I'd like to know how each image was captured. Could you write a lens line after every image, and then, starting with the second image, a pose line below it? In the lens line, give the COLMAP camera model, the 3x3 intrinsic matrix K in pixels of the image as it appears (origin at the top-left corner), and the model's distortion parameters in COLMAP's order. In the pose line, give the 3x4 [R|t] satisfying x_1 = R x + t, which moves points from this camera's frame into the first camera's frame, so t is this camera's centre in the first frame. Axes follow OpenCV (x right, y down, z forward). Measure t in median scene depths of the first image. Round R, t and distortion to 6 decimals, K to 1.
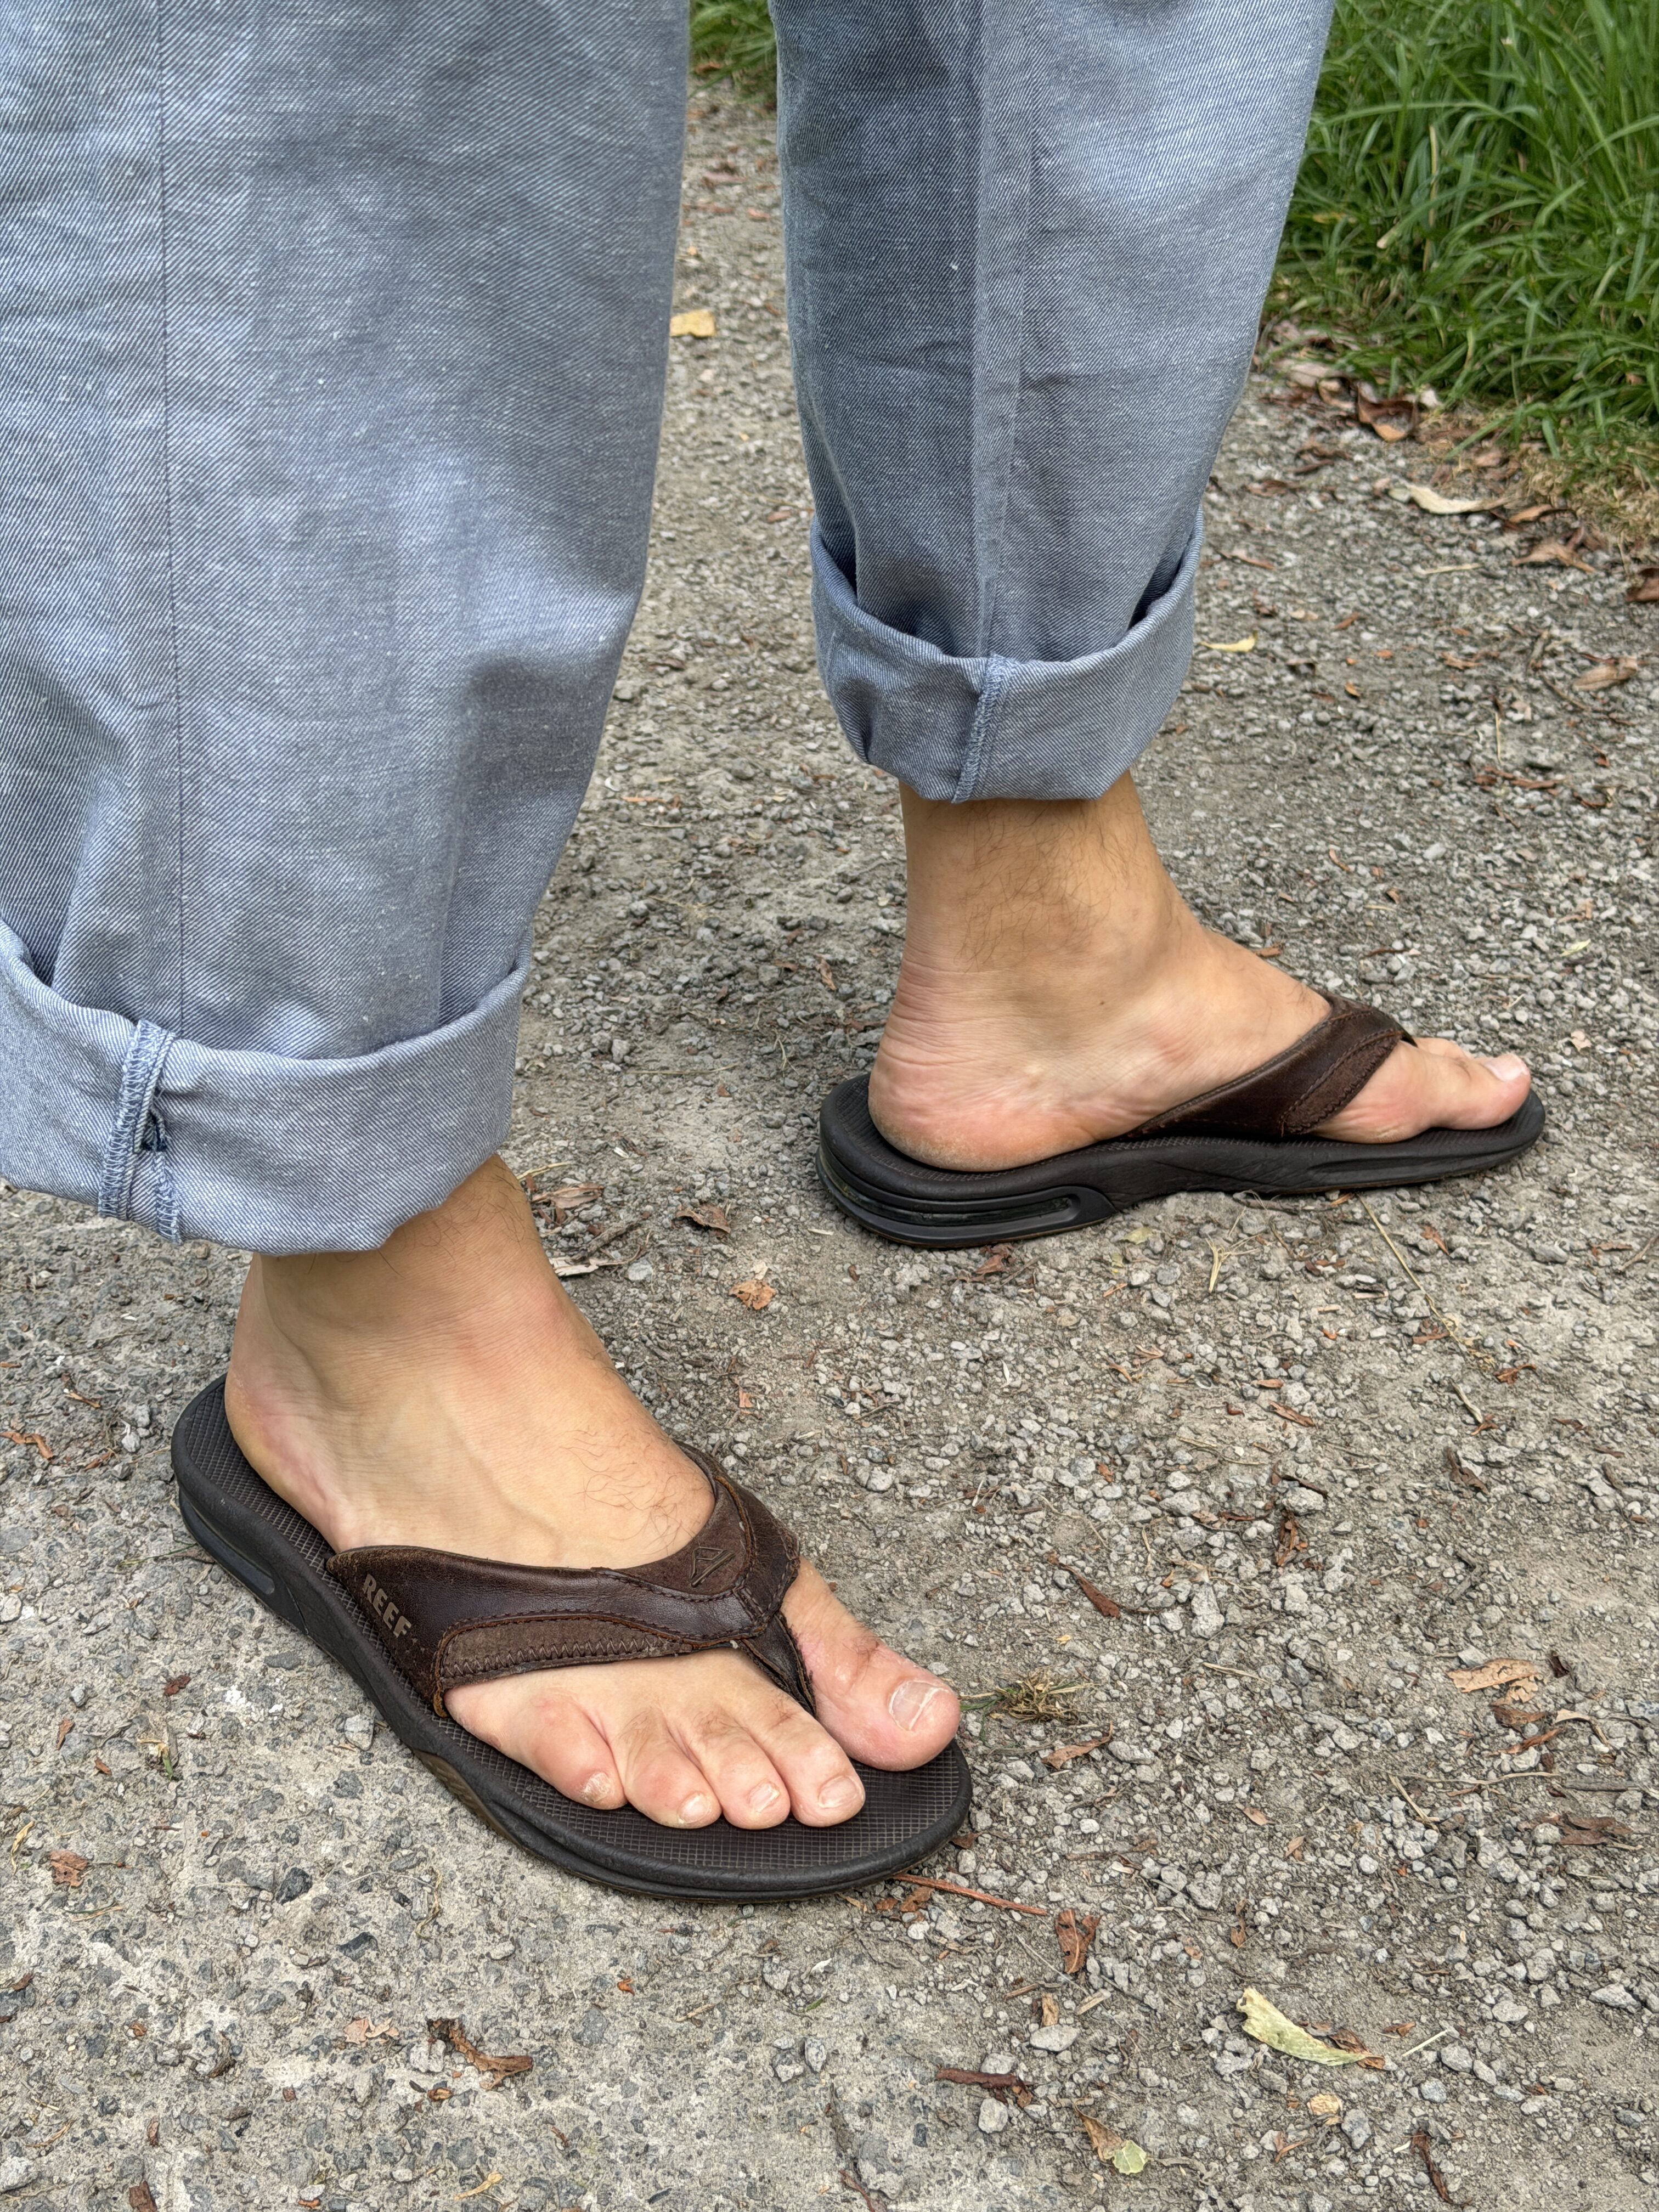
lens RADIAL K [[3083.4, 0, 829.5], [0, 3083.4, 1106.0], [0, 0, 1]] dist [0.260676, -0.657465]
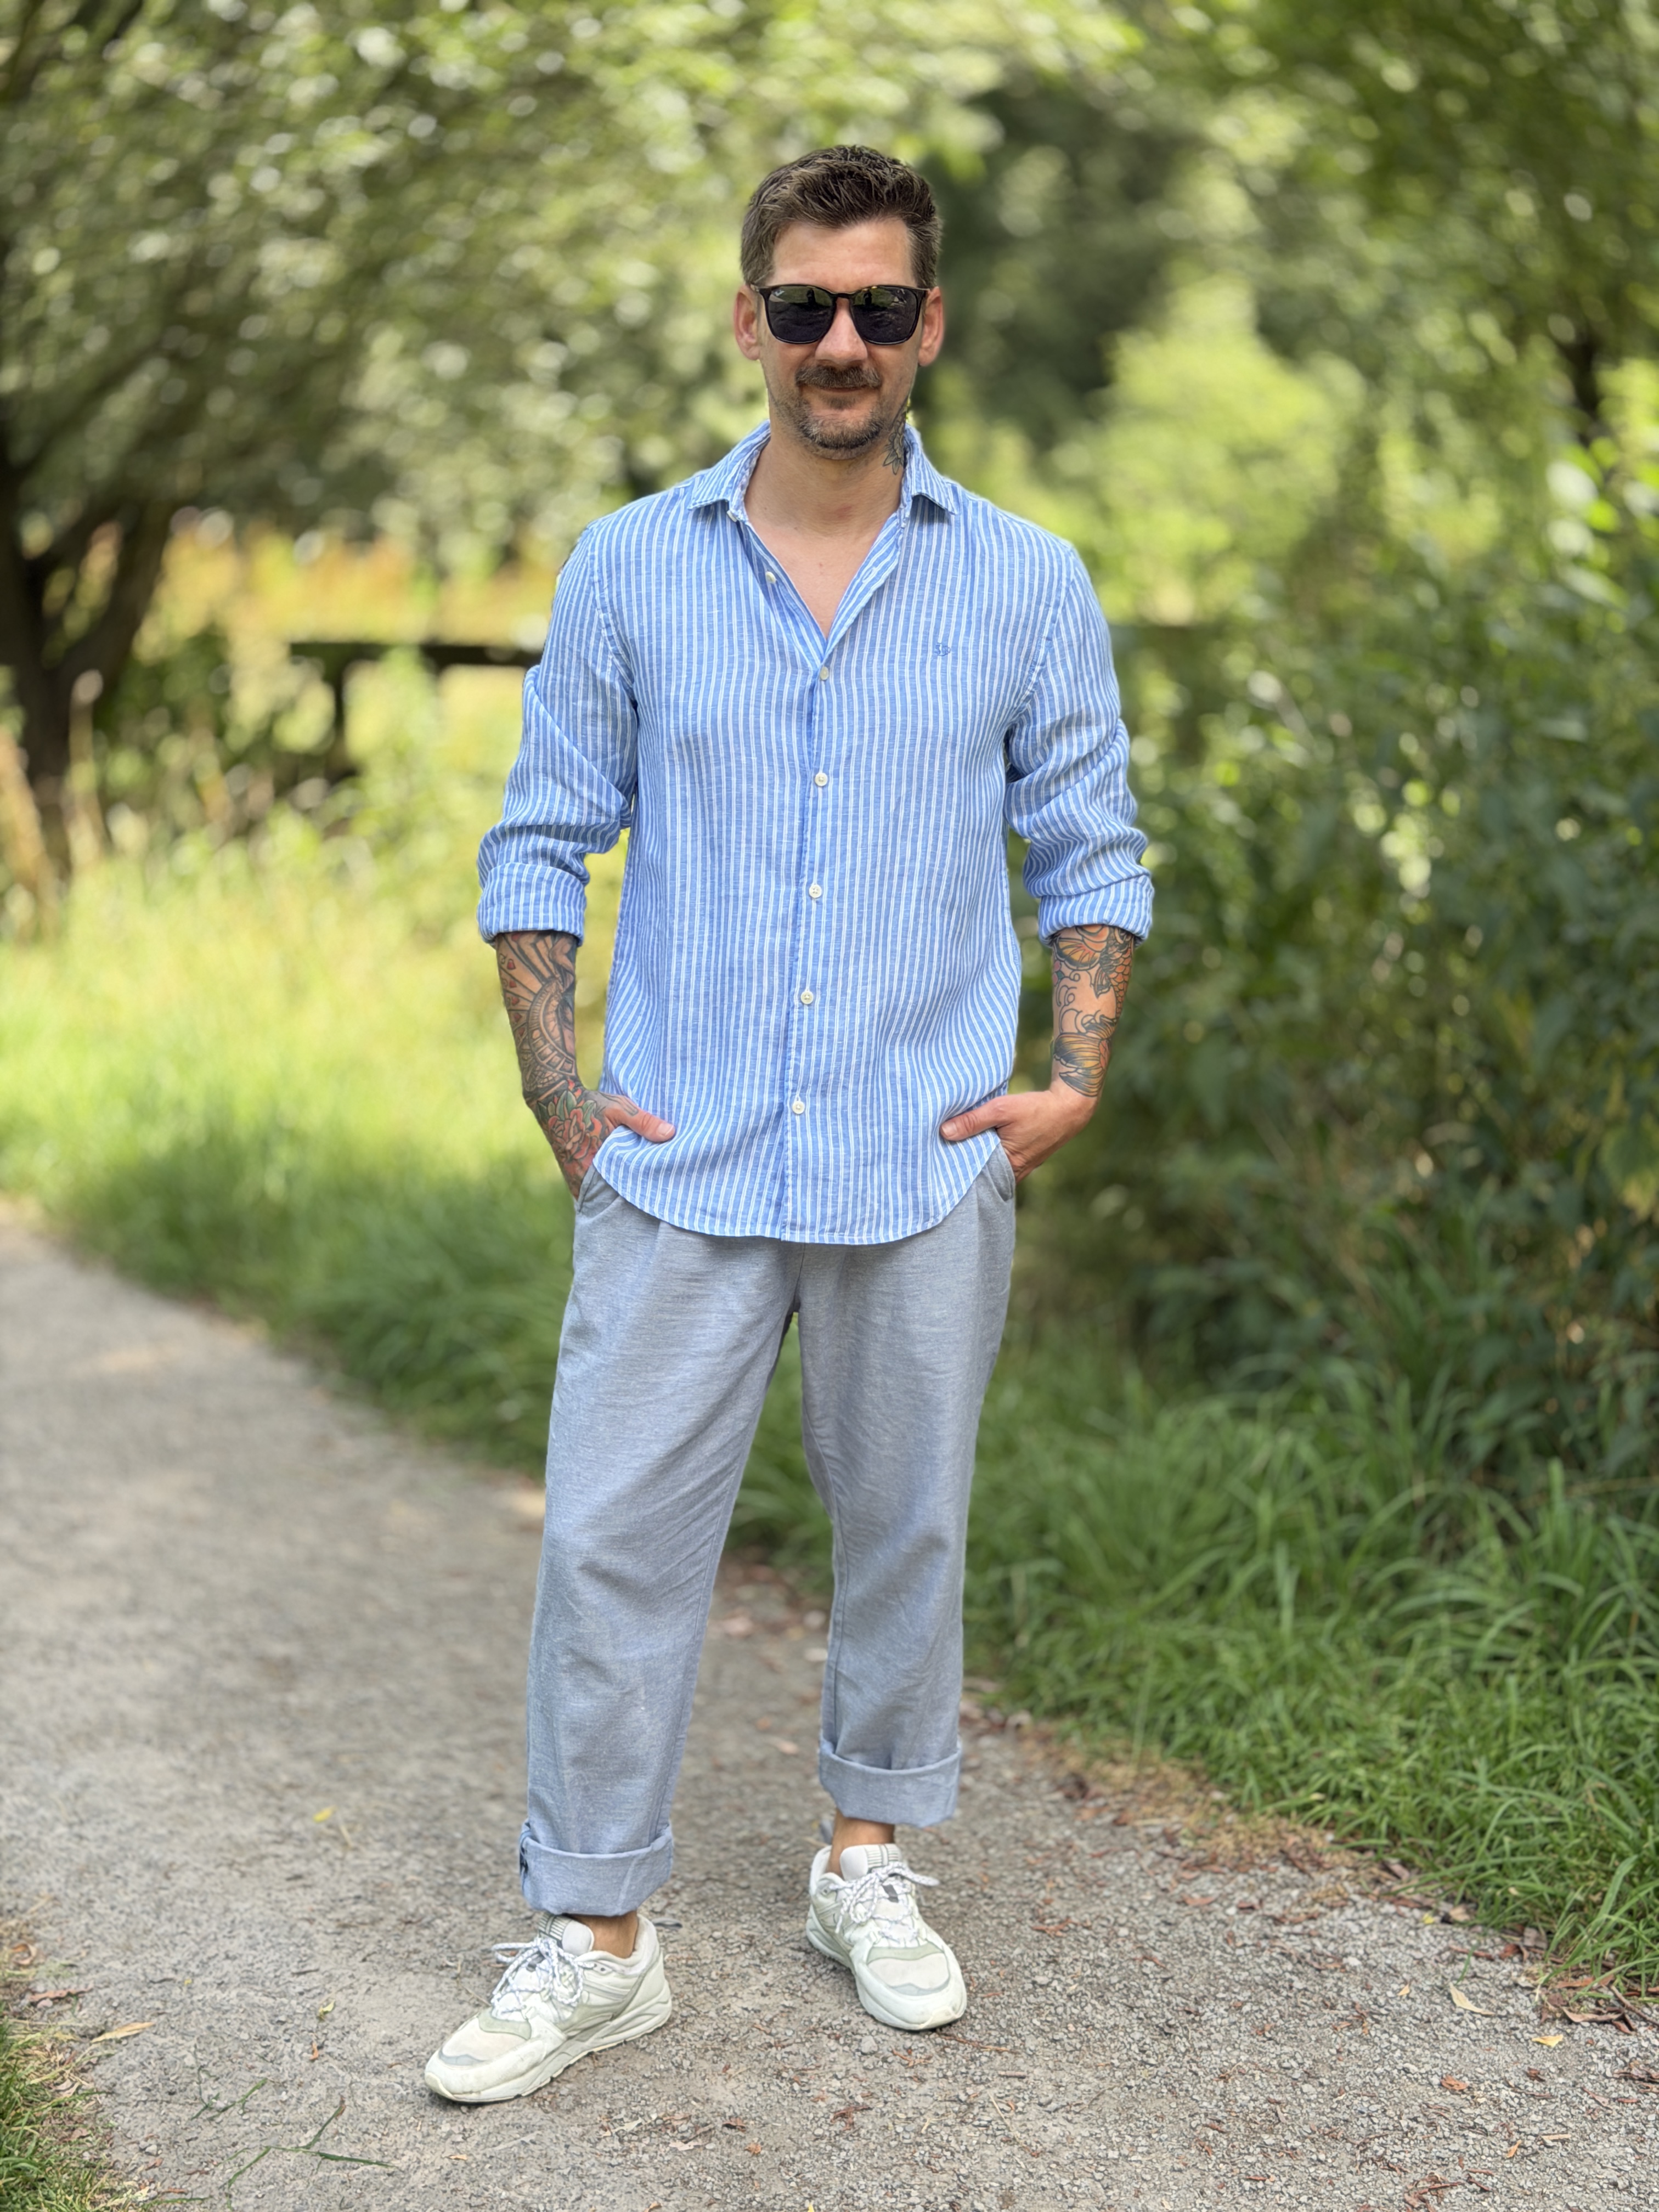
lens RADIAL K [[3099.2, 0, 829.5], [0, 3099.2, 1106.0], [0, 0, 1]] dist [0.230024, -0.491405]
pose [[0.994902, -0.069907, 0.072681, -0.059738], [0.091008, 0.932885, -0.348487, 0.111460], [-0.043441, 0.353325, 0.934491, -1.168522]]
